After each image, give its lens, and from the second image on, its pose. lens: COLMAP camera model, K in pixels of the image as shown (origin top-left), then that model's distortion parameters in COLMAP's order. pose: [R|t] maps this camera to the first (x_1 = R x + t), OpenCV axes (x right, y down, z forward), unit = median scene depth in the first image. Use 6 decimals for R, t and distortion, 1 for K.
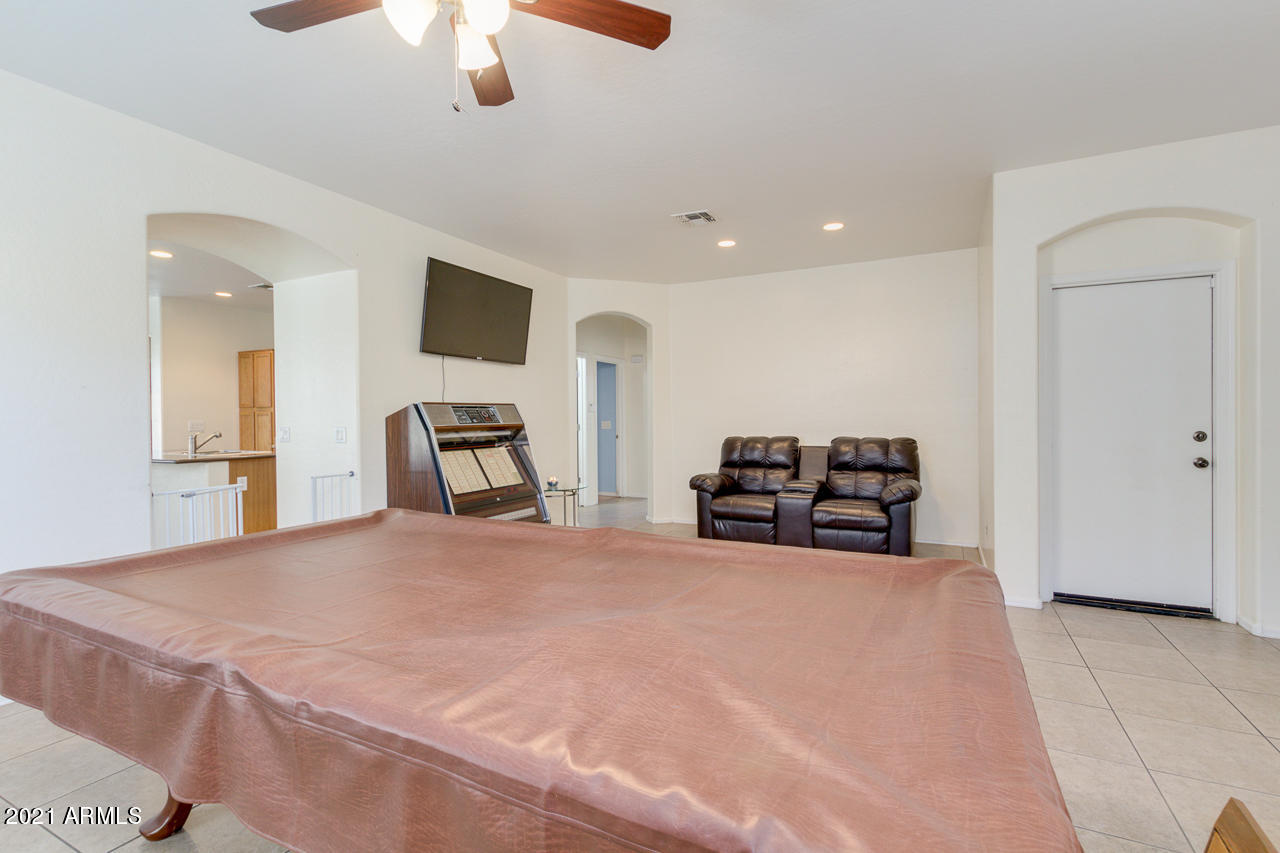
lens RADIAL K [[602.2, 0, 652.4], [0, 602.2, 428.1], [0, 0, 1]] dist [0.002251, -0.000357]
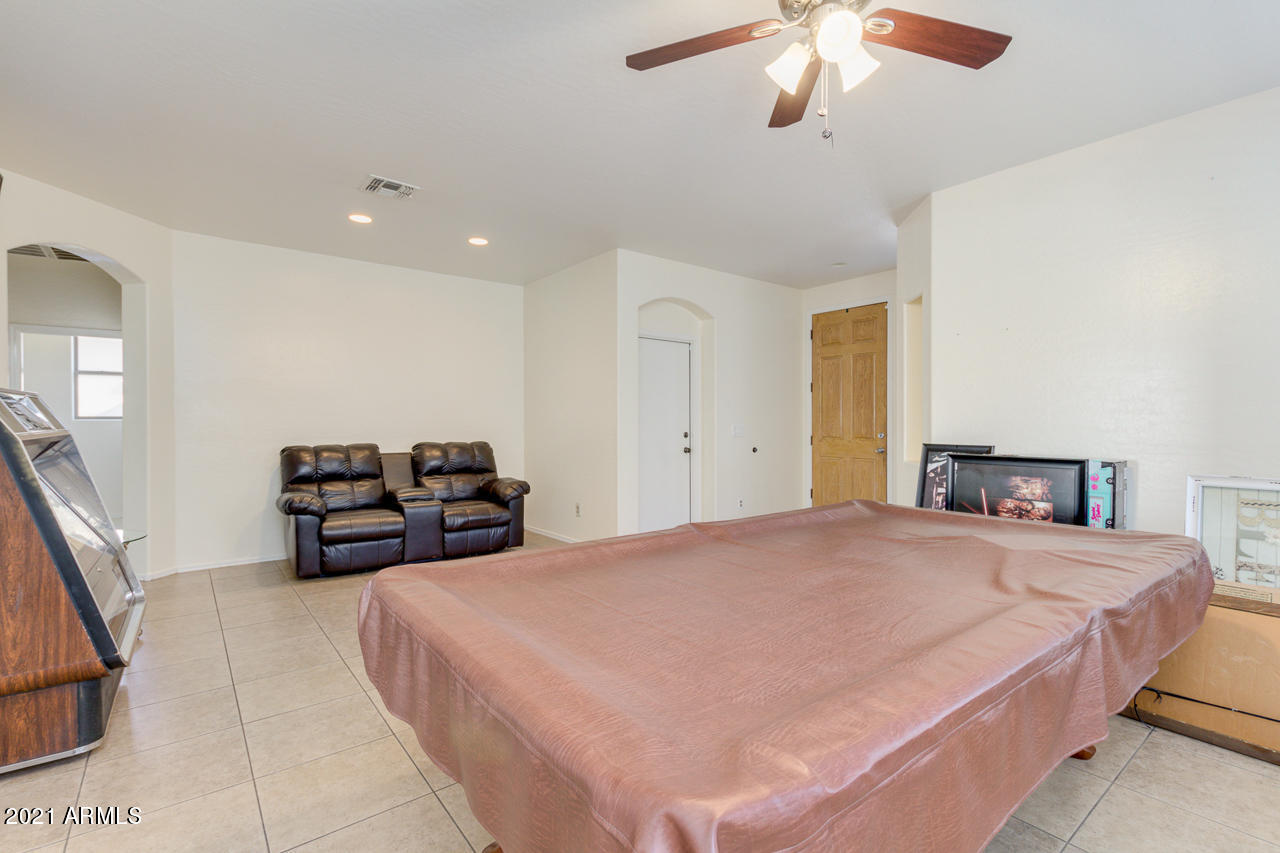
lens RADIAL K [[587.8, 0, 641.1], [0, 587.8, 421.4], [0, 0, 1]] dist [0.014459, -0.004835]
pose [[0.414230, 0.011740, 0.910097, -0.456910], [0.014406, 0.999707, -0.019453, 0.003740], [-0.910058, 0.021169, 0.413940, 0.280750]]
